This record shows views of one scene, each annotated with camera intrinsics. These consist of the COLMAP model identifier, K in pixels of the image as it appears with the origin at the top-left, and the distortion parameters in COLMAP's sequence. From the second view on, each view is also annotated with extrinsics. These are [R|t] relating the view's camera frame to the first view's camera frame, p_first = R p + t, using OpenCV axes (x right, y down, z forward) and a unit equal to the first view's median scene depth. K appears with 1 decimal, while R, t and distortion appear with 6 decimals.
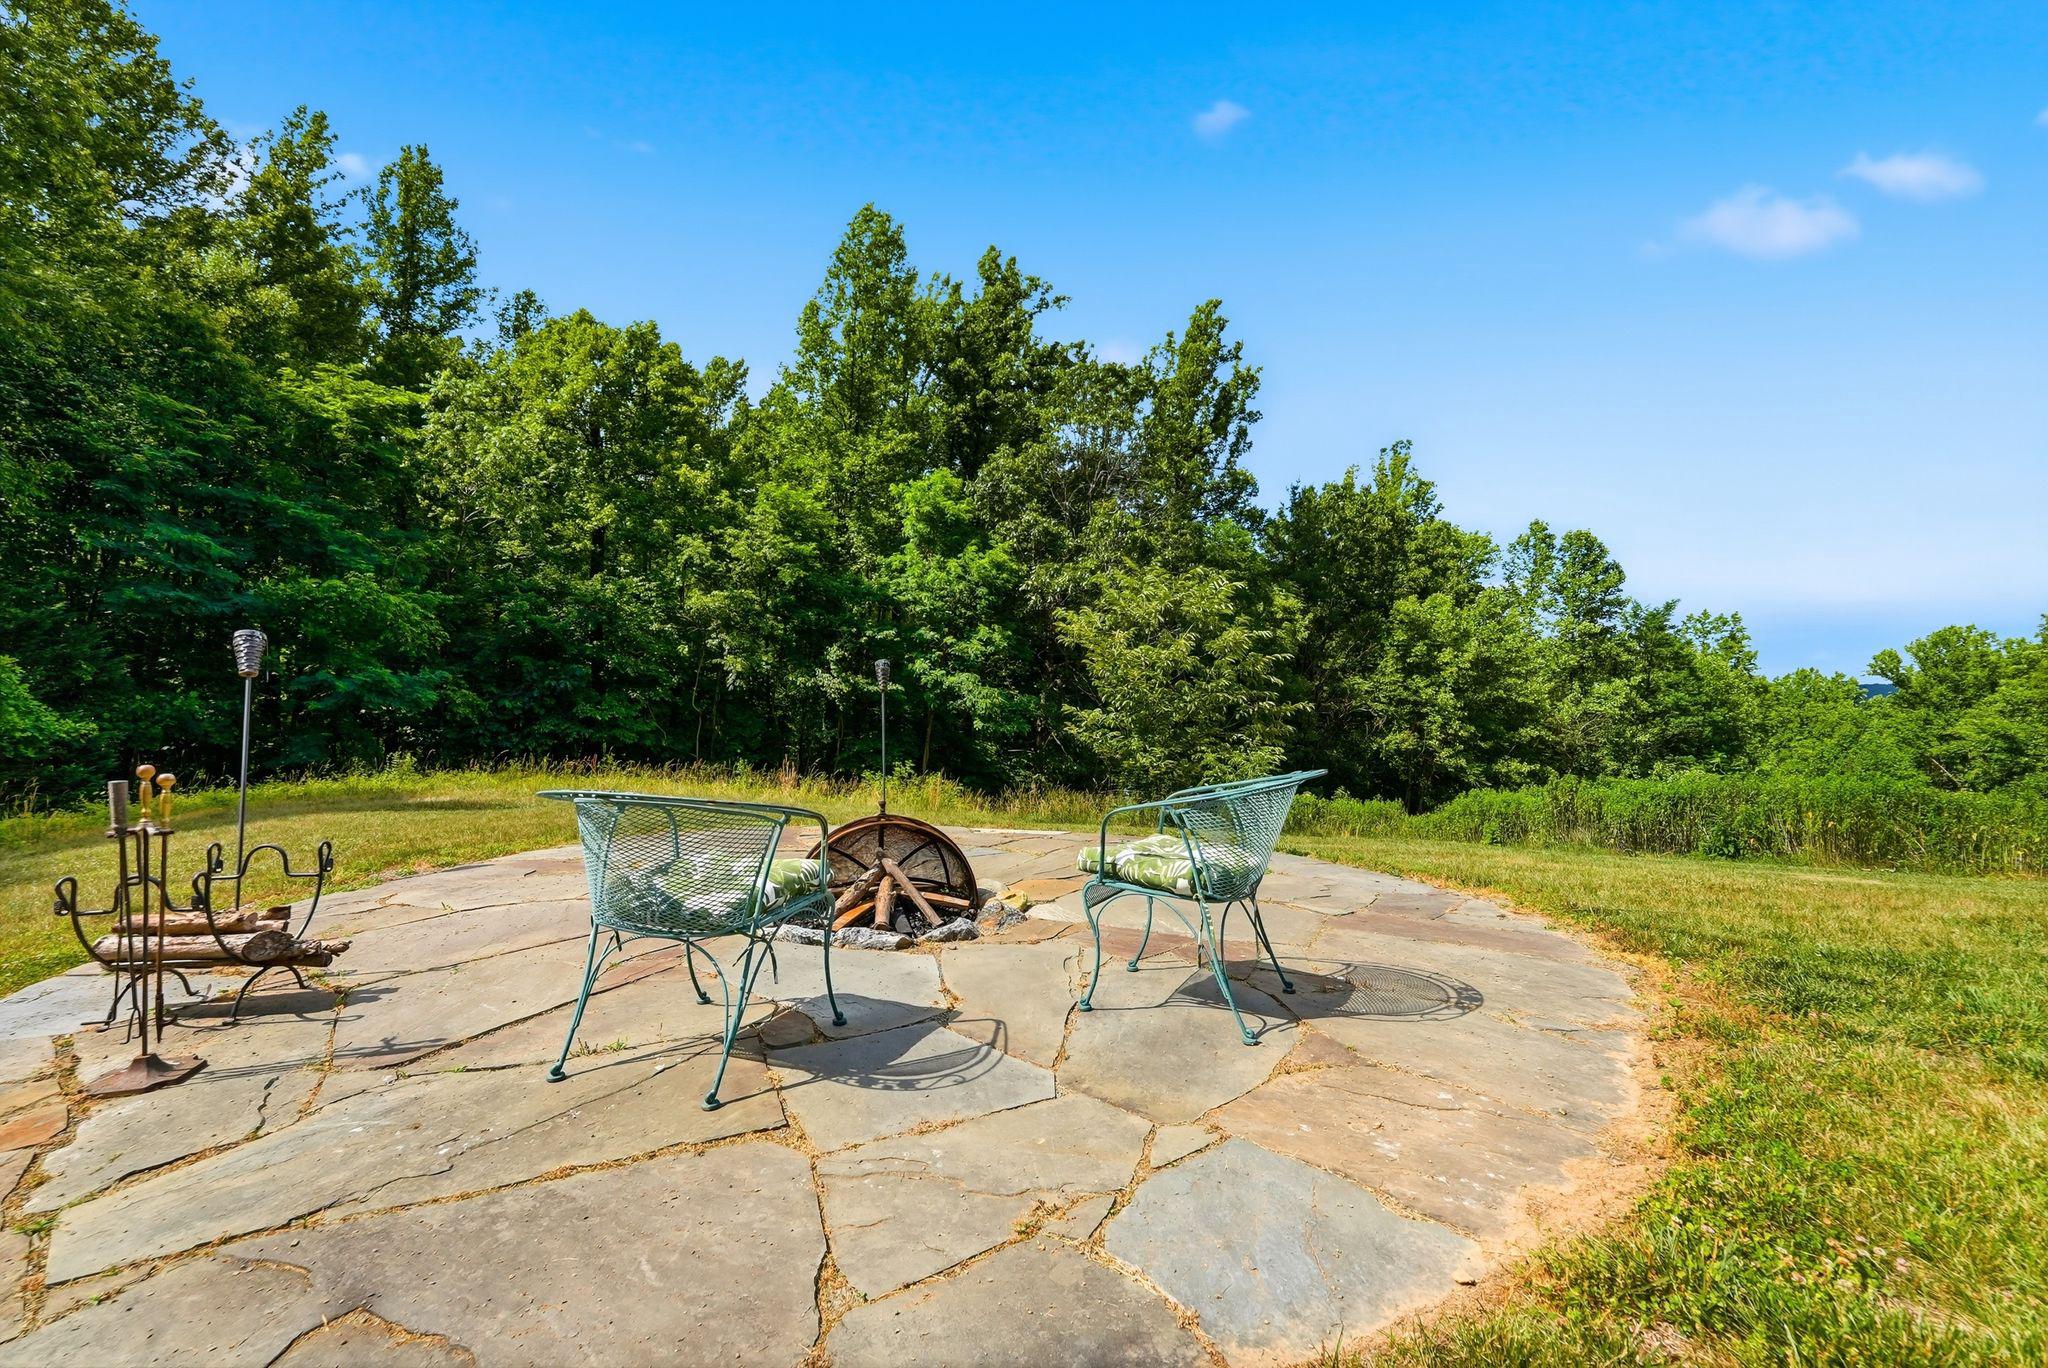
lens RADIAL K [[858.7, 0, 1020.4], [0, 858.7, 695.3], [0, 0, 1]] dist [-0.034800, 0.032529]
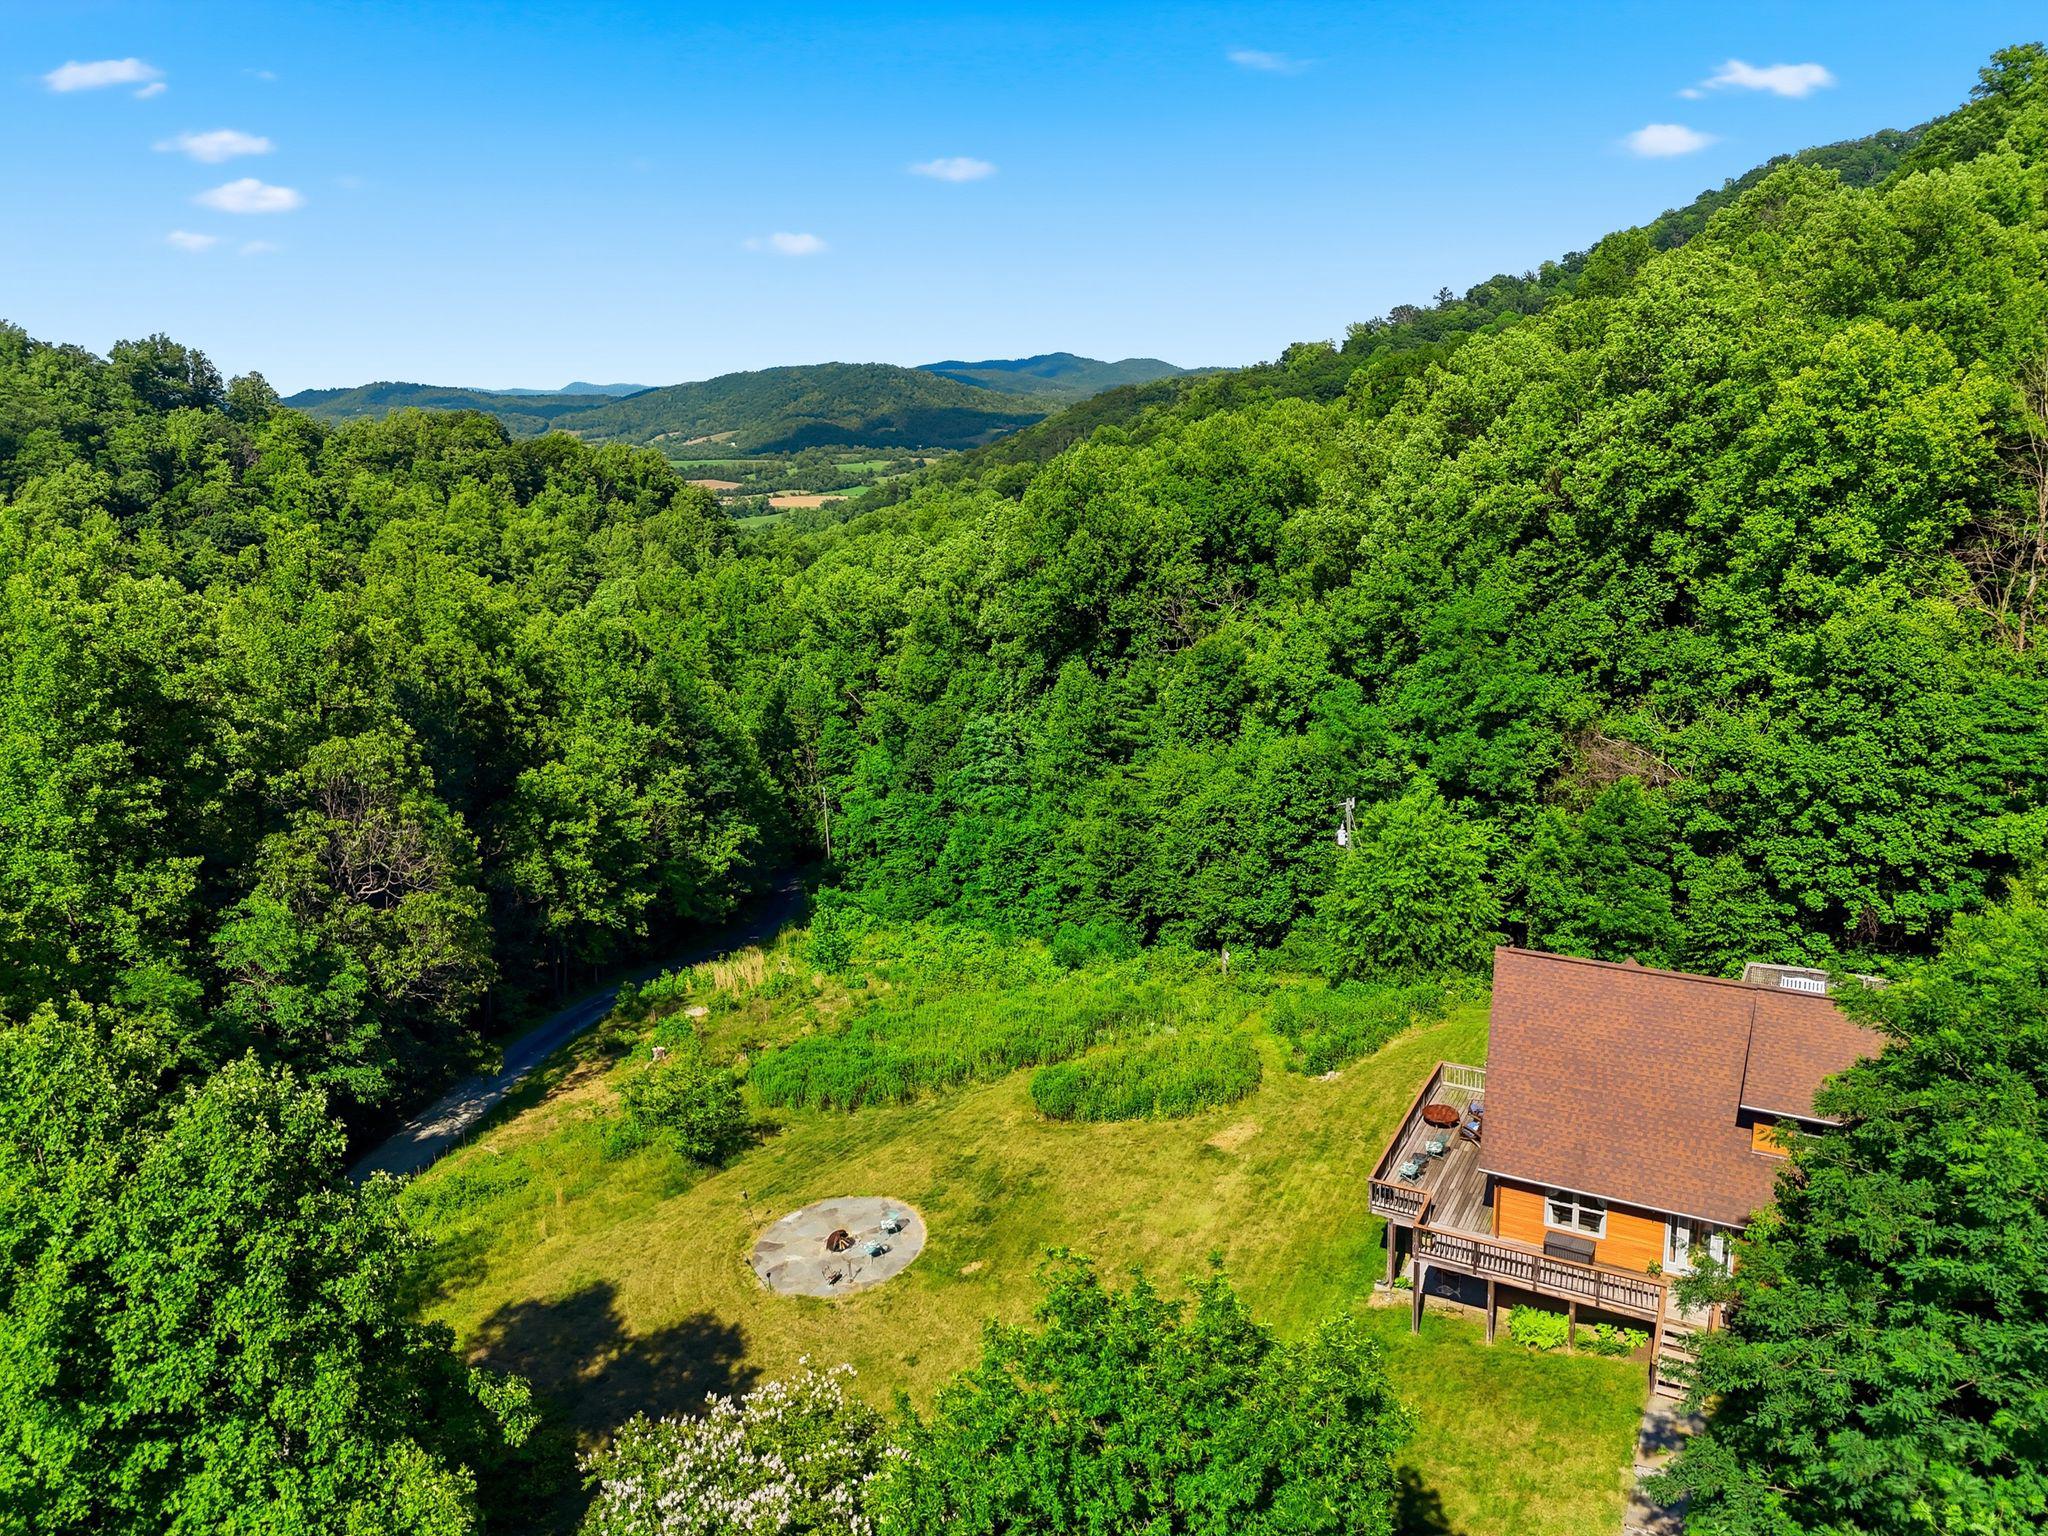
lens RADIAL K [[1617.2, 0, 1024.0], [0, 1617.2, 768.0], [0, 0, 1]] dist [0.100912, -0.001342]
pose [[0.579339, -0.258399, 0.773044, -0.778449], [0.062899, 0.959764, 0.273674, -0.655901], [-0.812656, -0.109926, 0.572281, -0.679580]]
